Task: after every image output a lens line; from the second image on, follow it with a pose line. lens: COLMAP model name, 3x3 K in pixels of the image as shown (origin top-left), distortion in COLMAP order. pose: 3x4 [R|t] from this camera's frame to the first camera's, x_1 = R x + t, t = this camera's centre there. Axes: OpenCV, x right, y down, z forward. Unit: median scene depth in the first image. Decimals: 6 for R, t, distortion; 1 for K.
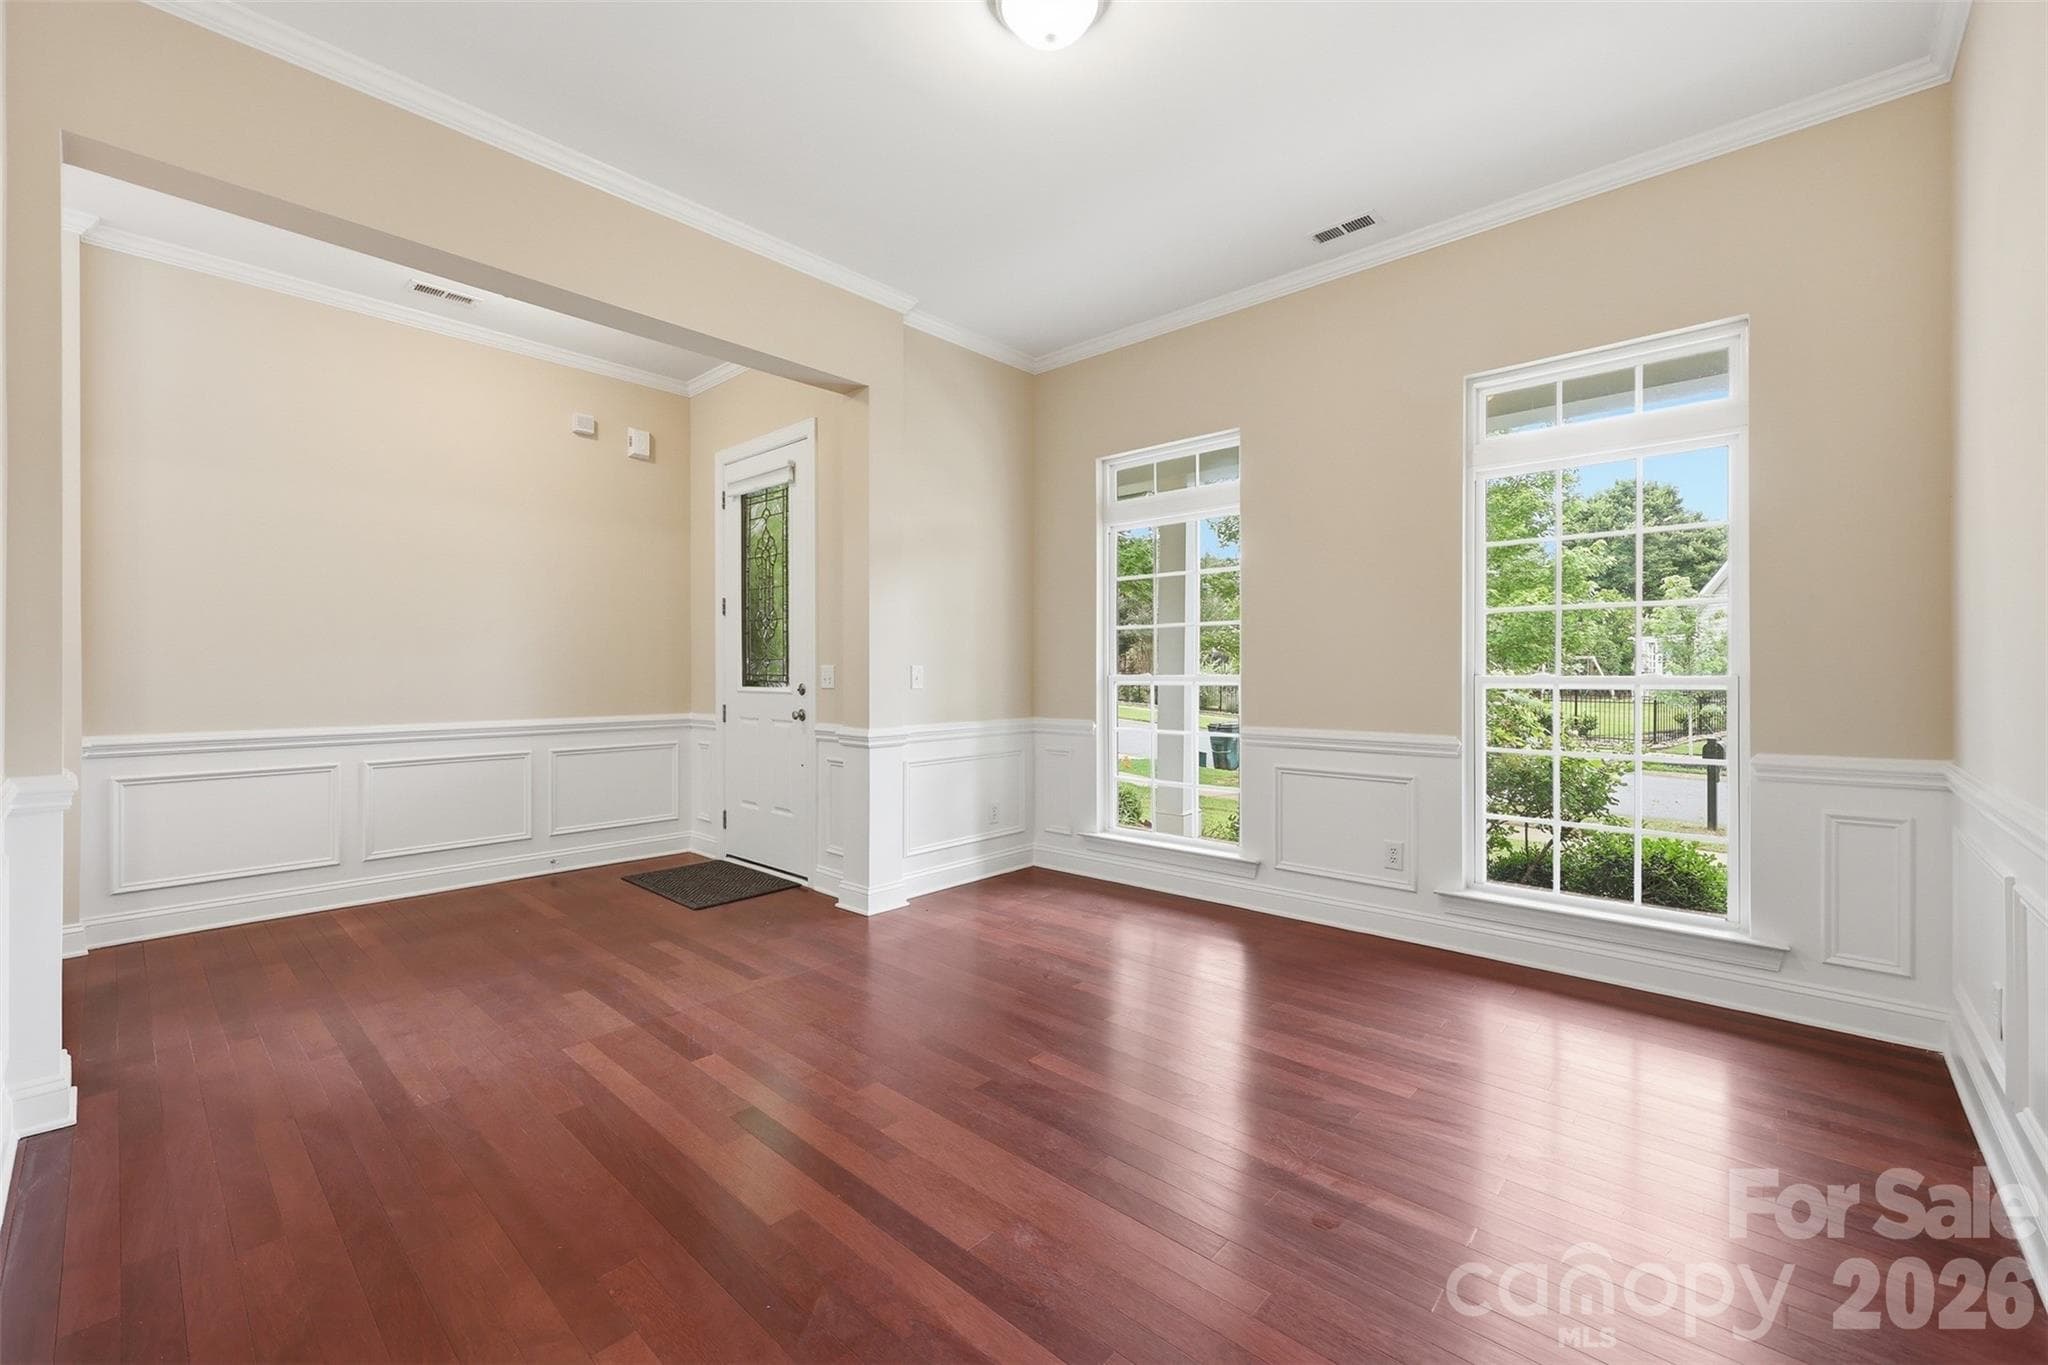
lens RADIAL K [[833.3, 0, 1032.9], [0, 833.3, 672.2], [0, 0, 1]] dist [0.001409, 0.000038]
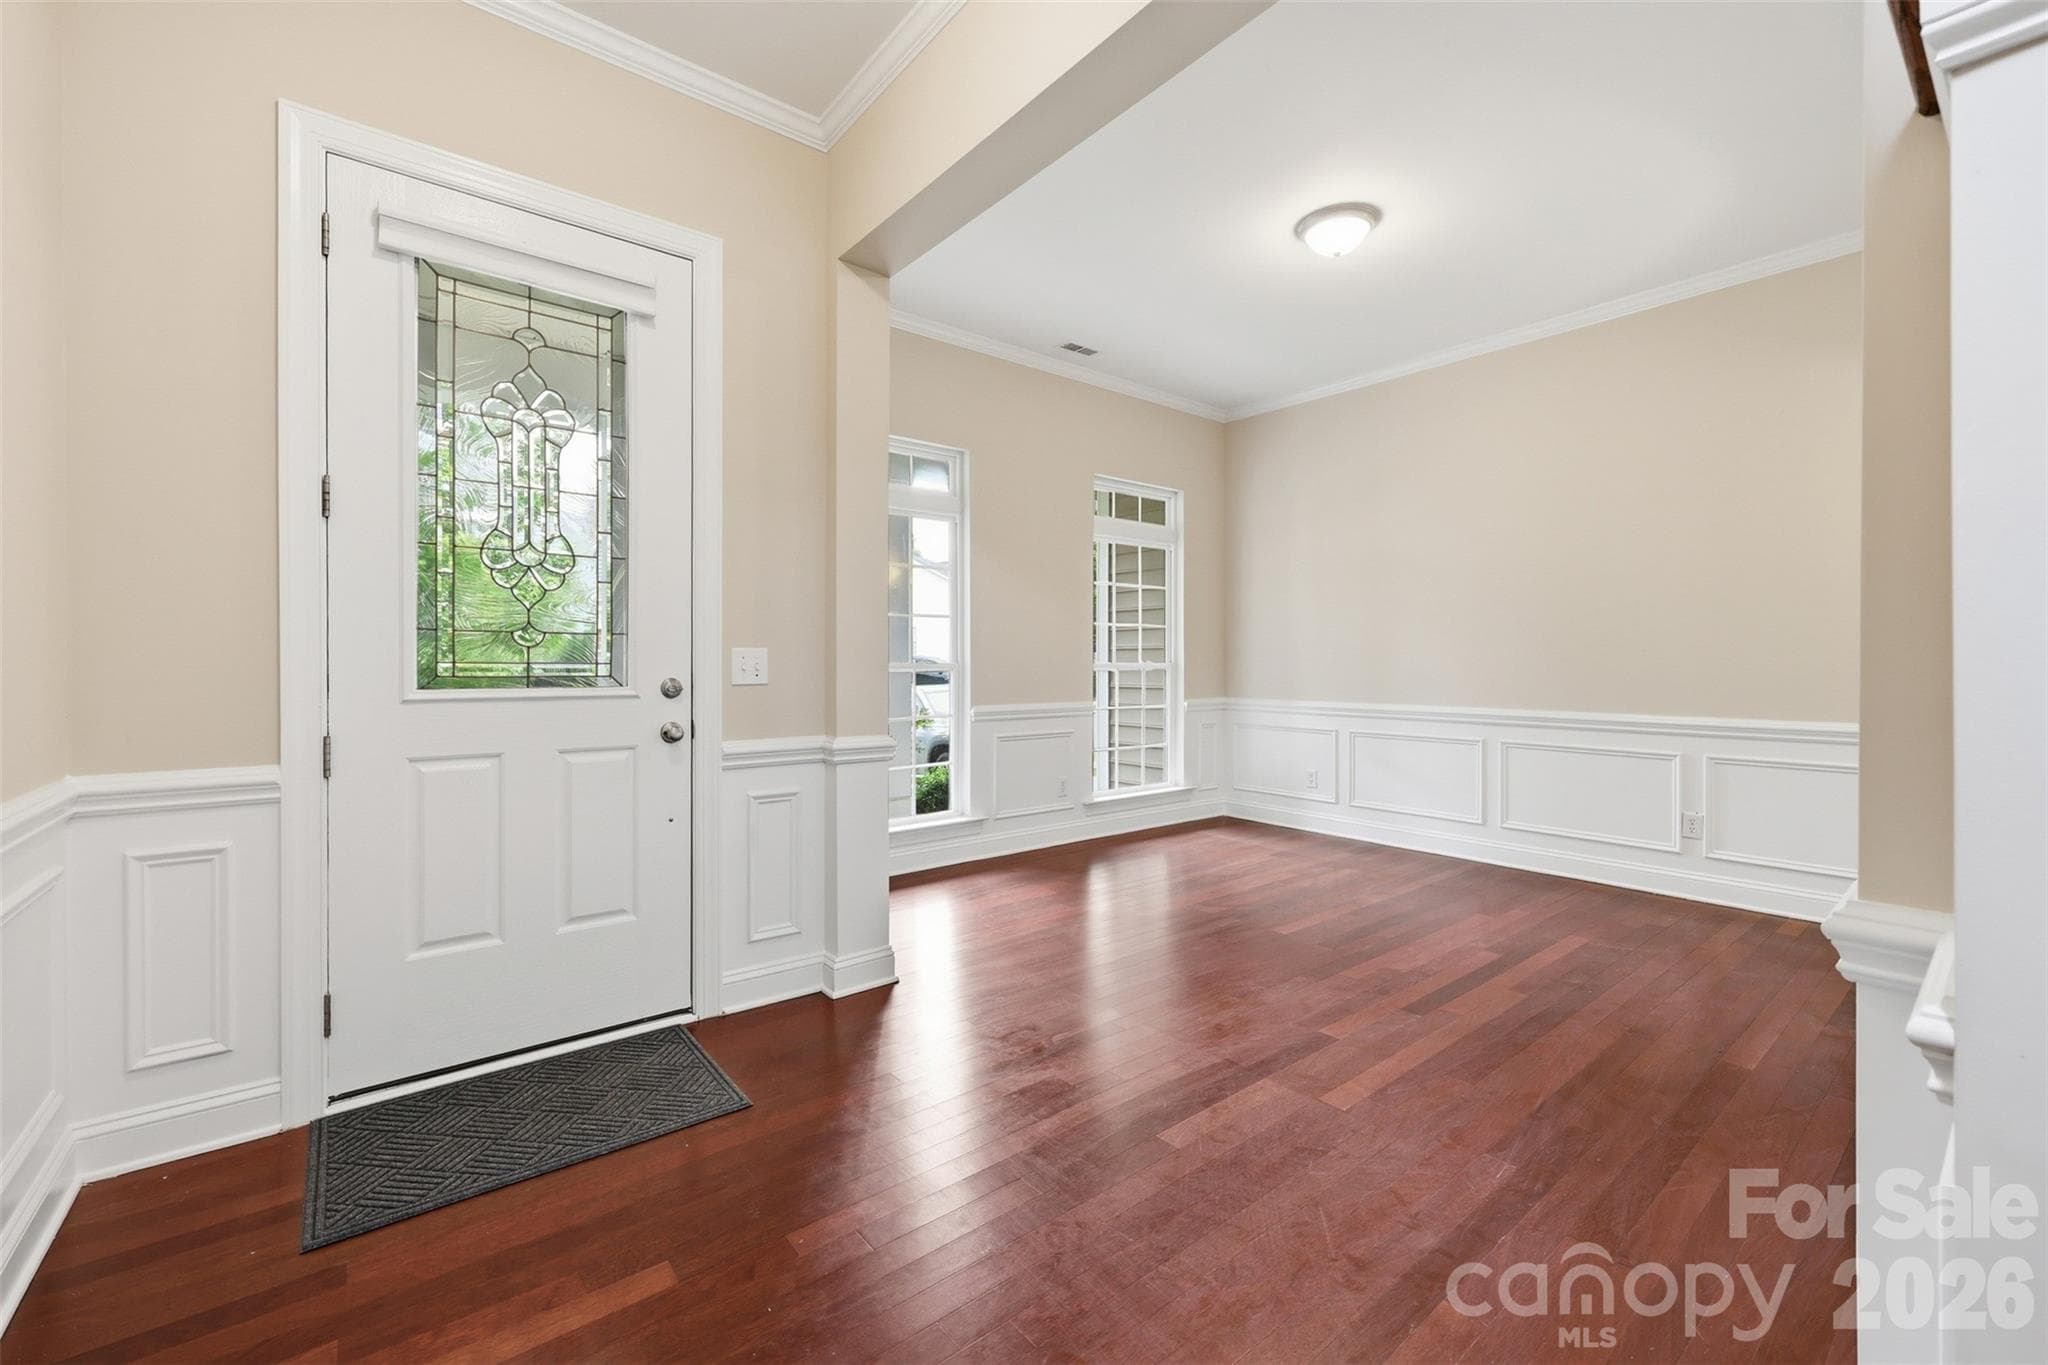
lens RADIAL K [[833.3, 0, 1032.9], [0, 833.3, 672.2], [0, 0, 1]] dist [0.001409, 0.000038]
pose [[0.149269, -0.012079, 0.988723, -0.879461], [-0.003135, 0.999915, 0.012689, 0.001513], [-0.988792, -0.004993, 0.149218, 0.727520]]
